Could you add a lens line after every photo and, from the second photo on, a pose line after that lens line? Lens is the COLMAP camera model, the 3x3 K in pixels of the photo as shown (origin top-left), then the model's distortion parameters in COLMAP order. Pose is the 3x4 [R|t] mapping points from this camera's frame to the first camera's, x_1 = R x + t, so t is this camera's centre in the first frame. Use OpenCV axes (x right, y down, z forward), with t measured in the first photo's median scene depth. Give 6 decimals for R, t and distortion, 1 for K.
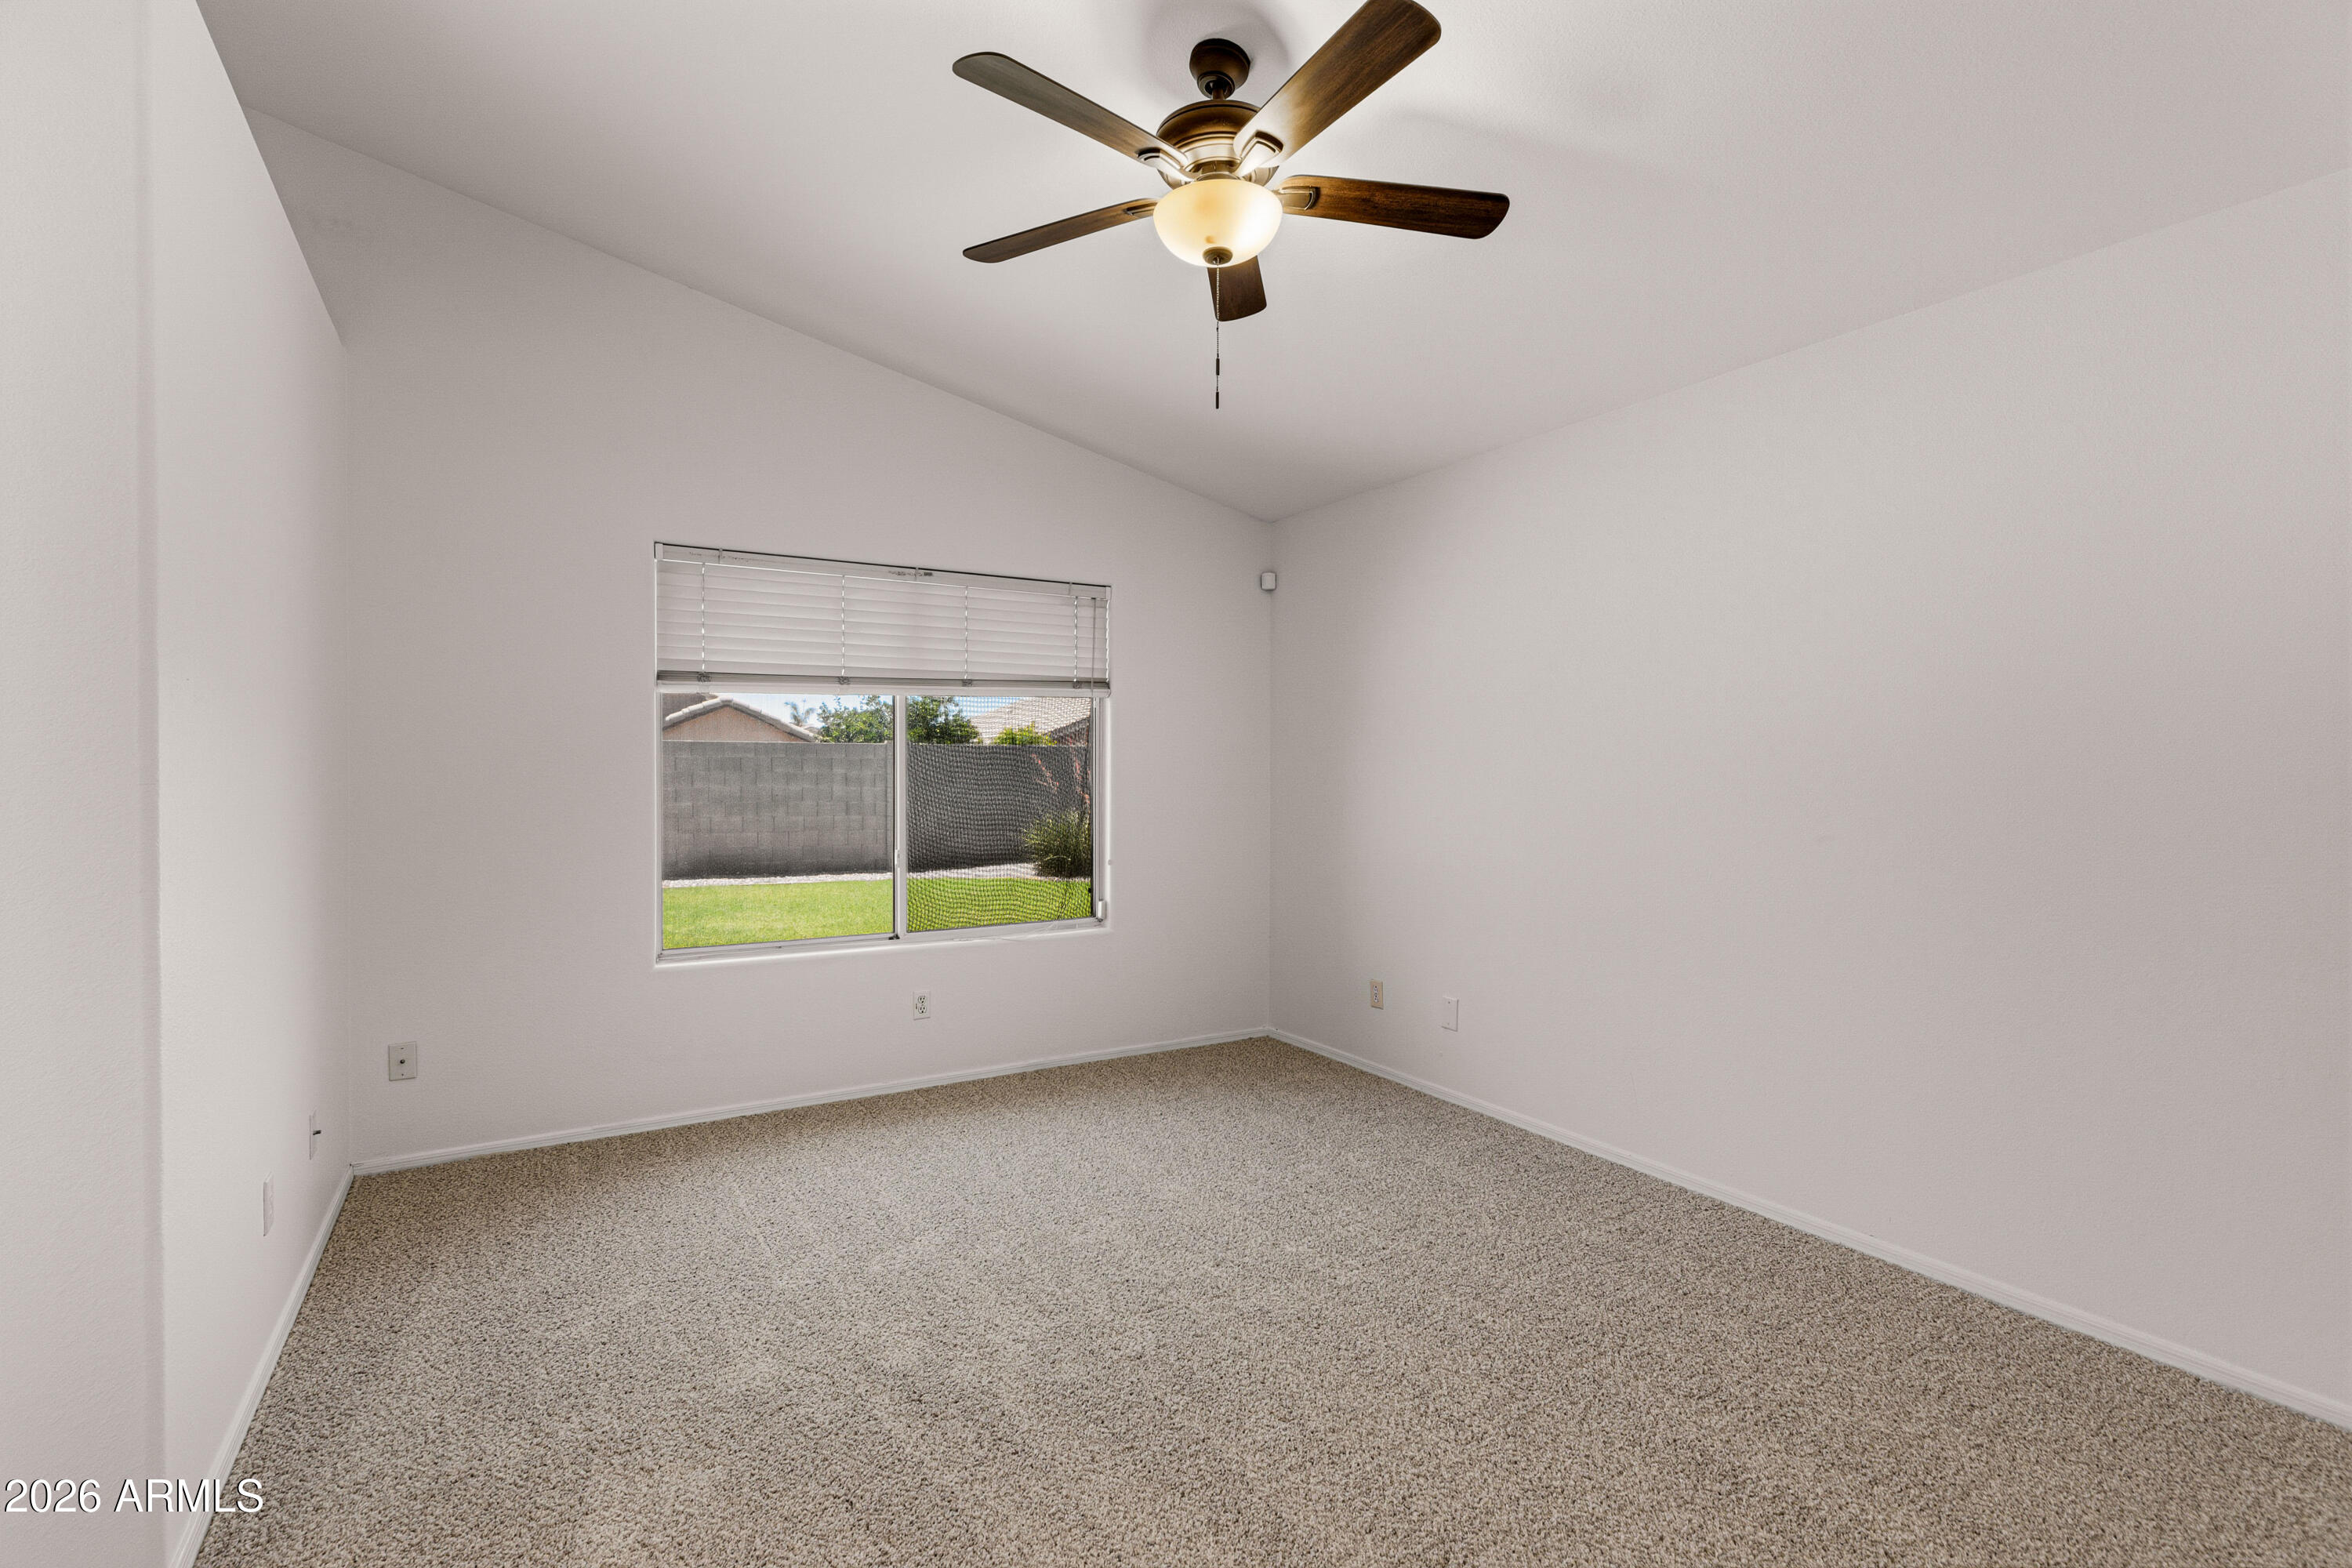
lens RADIAL K [[1052.1, 0, 1156.9], [0, 1052.1, 792.5], [0, 0, 1]] dist [-0.000291, 0.002708]
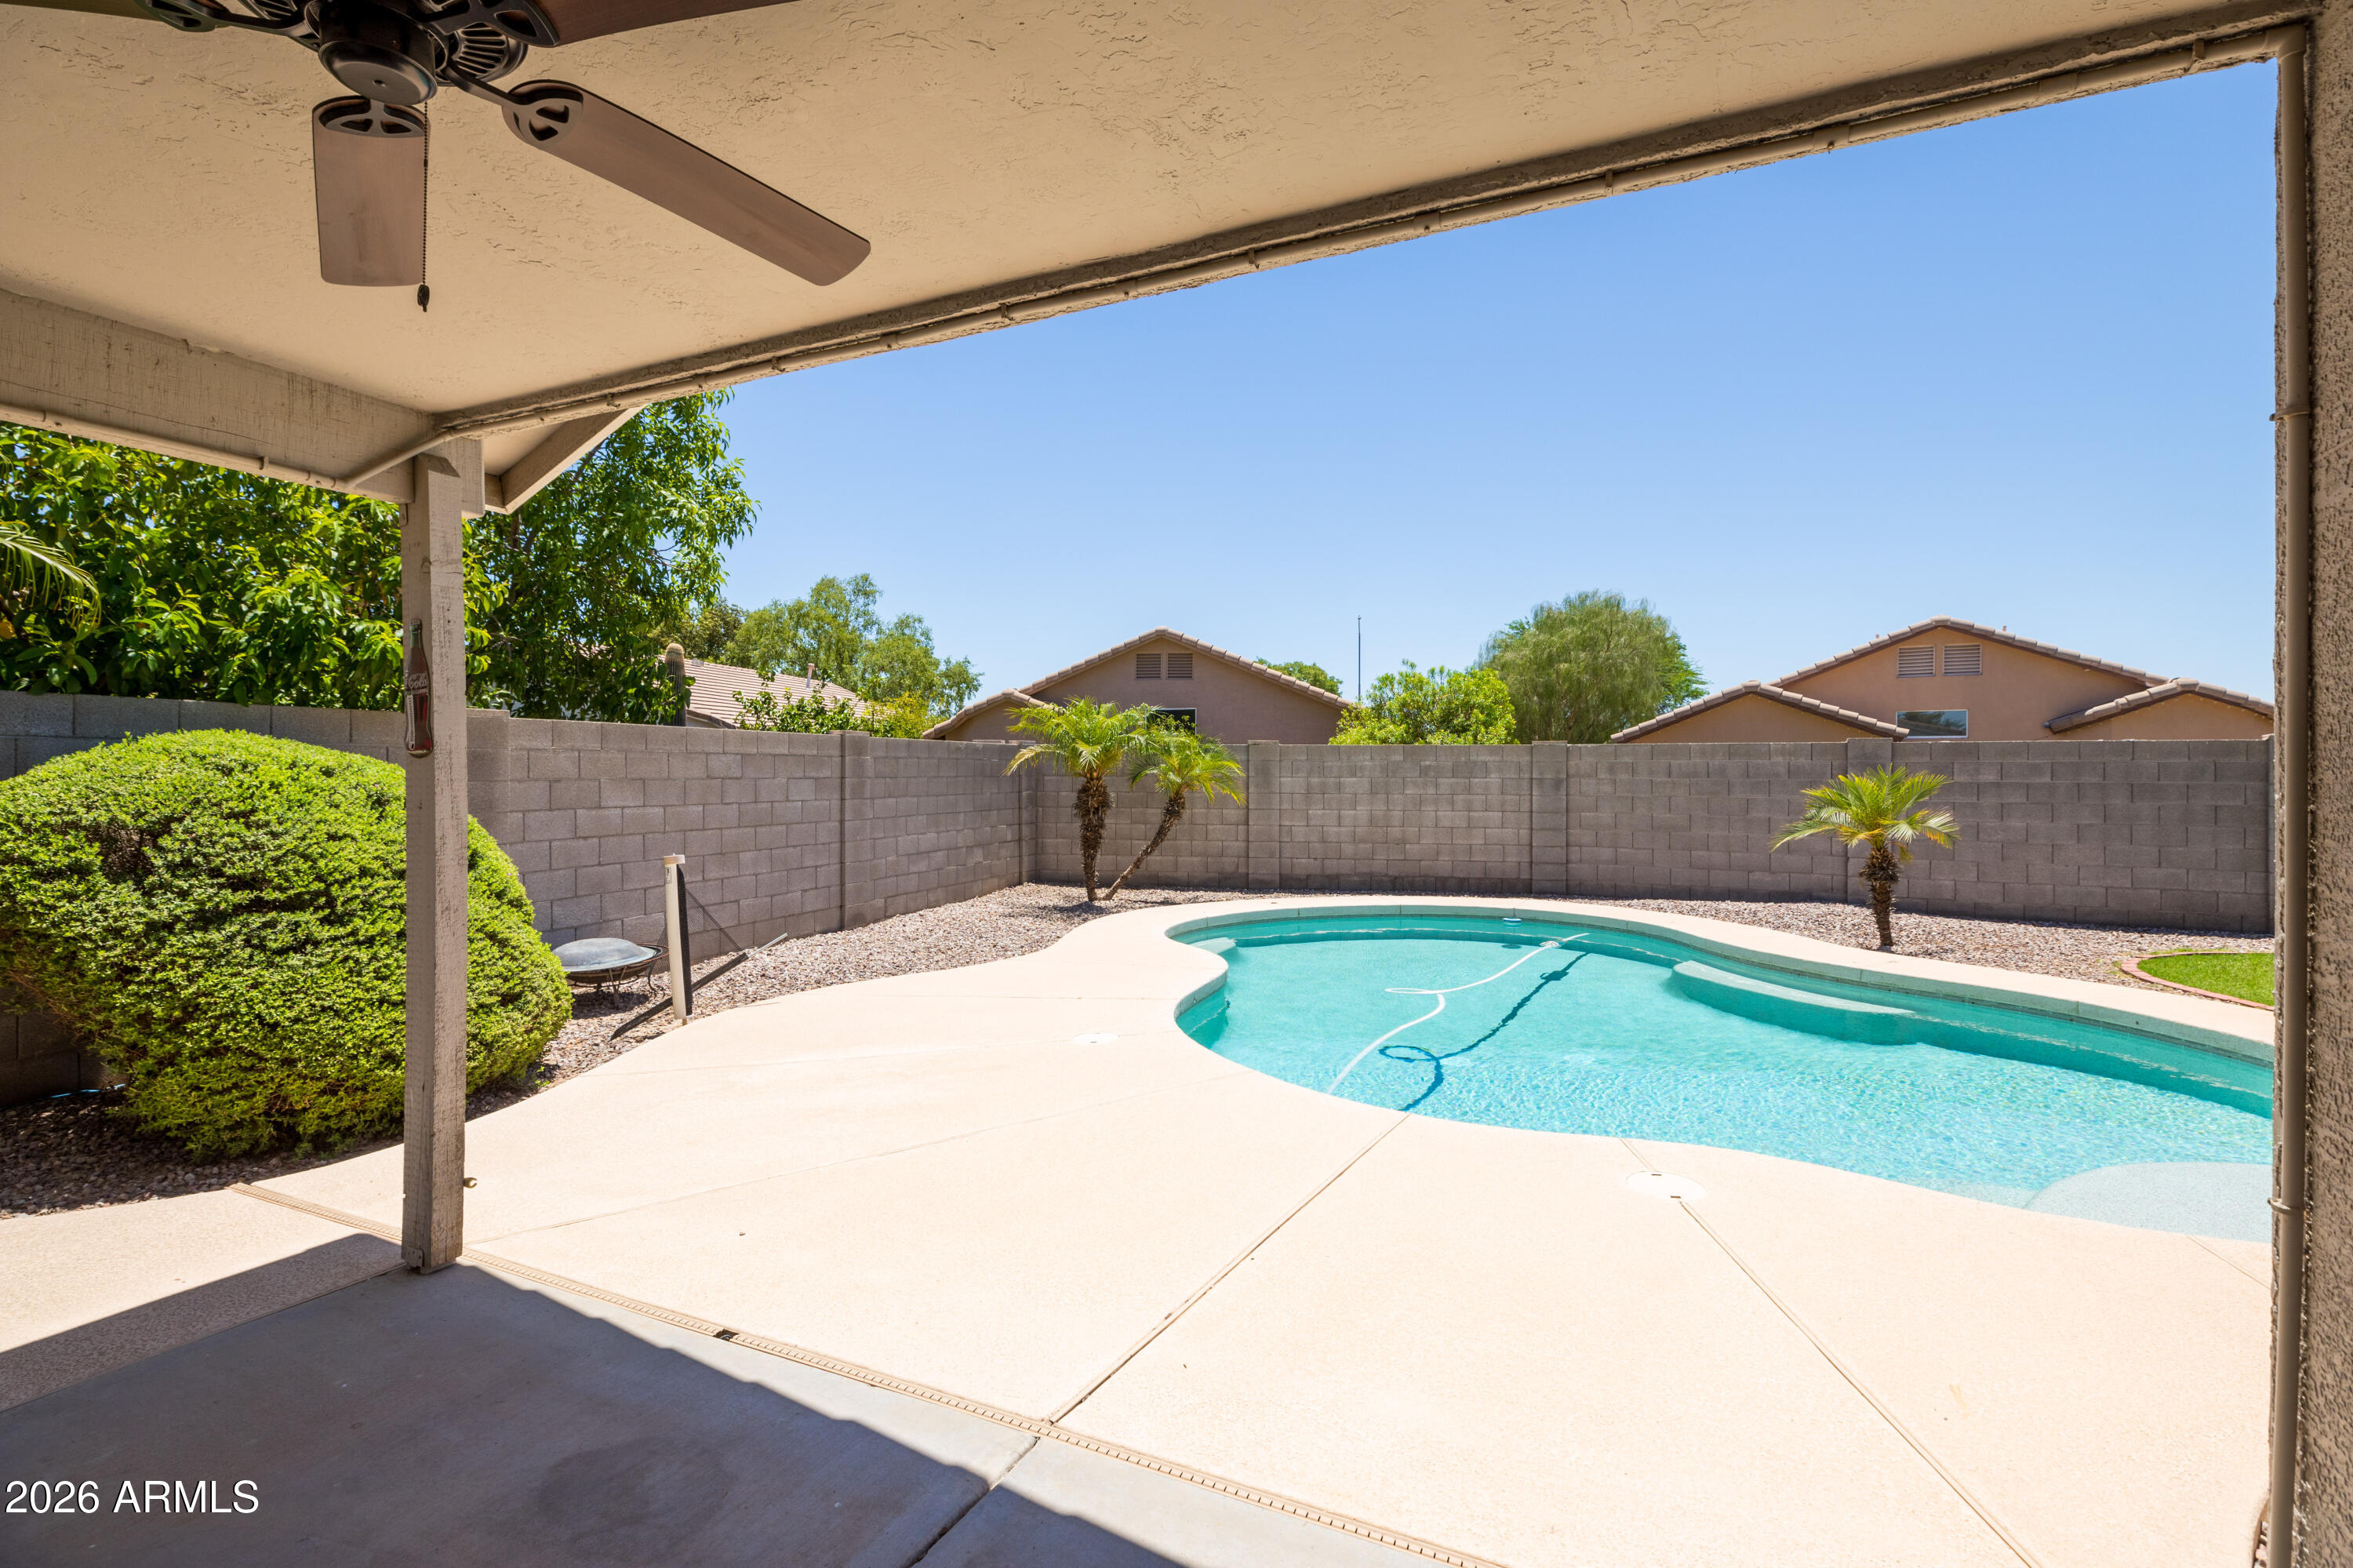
lens RADIAL K [[1052.6, 0, 1168.0], [0, 1052.6, 784.0], [0, 0, 1]] dist [-0.000291, 0.002708]
pose [[0.551934, 0.009885, -0.833829, -0.300713], [-0.020333, 0.999792, -0.001607, -0.003223], [0.833640, 0.017841, 0.552020, -0.020099]]
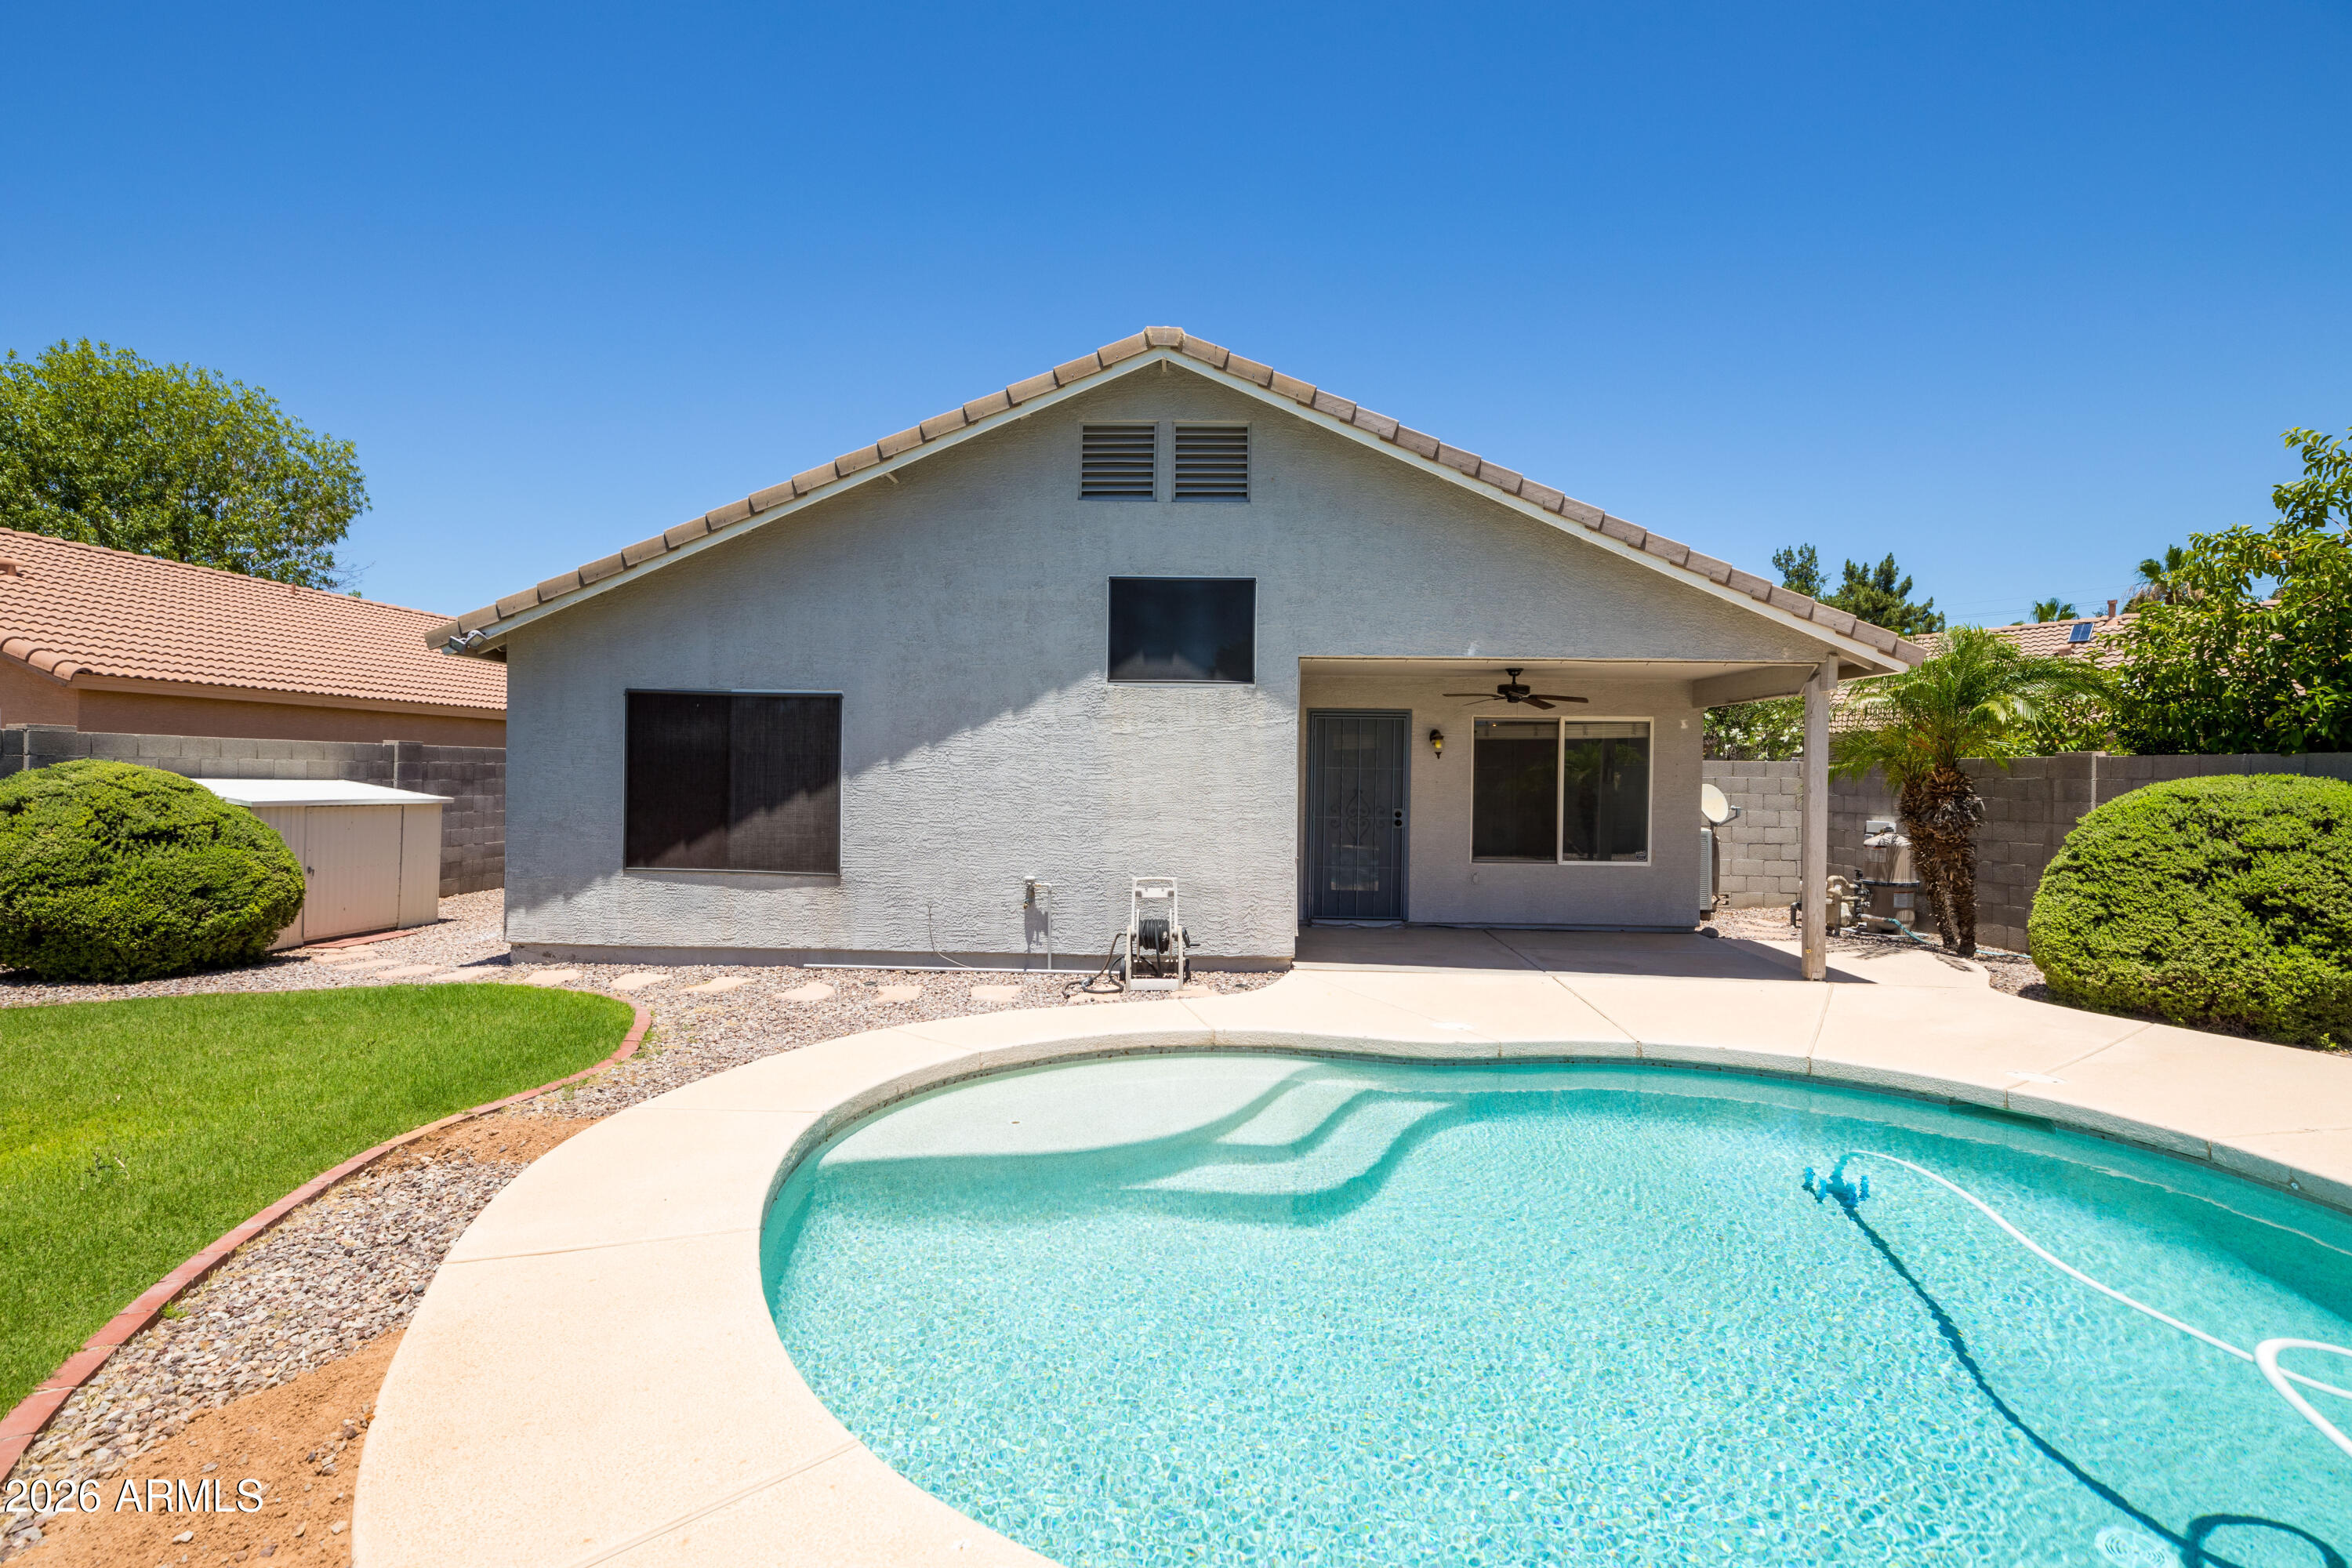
lens RADIAL K [[1136.0, 0, 1167.1], [0, 1136.0, 785.6], [0, 0, 1]] dist [-0.006183, 0.001310]
pose [[-0.841924, -0.020125, 0.539220, -0.579384], [-0.005050, 0.999554, 0.029420, -0.022157], [-0.539572, 0.022047, -0.841651, 0.649035]]
